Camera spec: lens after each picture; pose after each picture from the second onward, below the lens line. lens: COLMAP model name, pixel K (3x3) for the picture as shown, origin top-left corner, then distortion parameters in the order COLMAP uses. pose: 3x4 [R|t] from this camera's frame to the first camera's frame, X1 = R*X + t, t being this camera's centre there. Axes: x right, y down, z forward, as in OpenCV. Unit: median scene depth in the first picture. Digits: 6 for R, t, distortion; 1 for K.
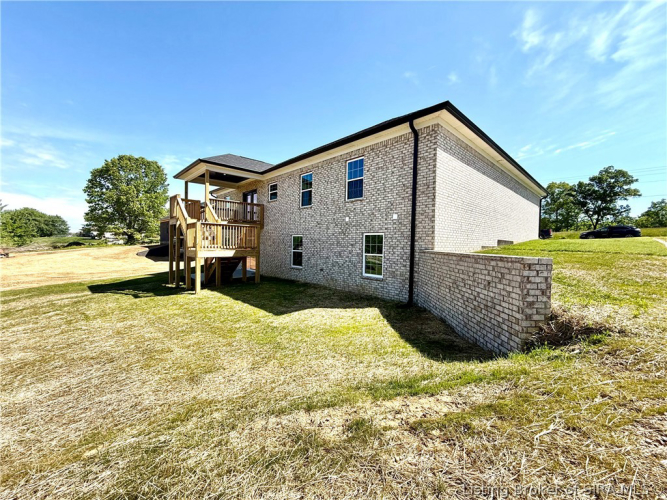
lens RADIAL K [[264.5, 0, 332.0], [0, 264.5, 250.1], [0, 0, 1]] dist [0.000191, 0.000134]
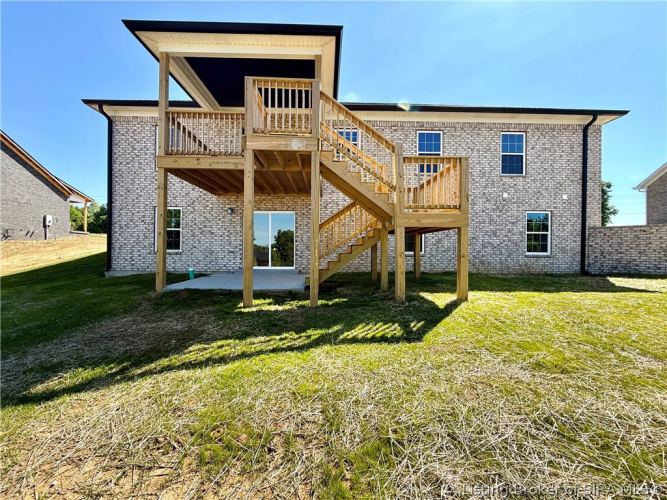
lens RADIAL K [[264.5, 0, 332.0], [0, 264.5, 250.1], [0, 0, 1]] dist [0.000191, 0.000134]
pose [[0.663936, -0.007186, 0.747755, -1.147980], [0.021761, 0.999716, -0.009714, 0.078304], [-0.747473, 0.022721, 0.663904, 0.941396]]
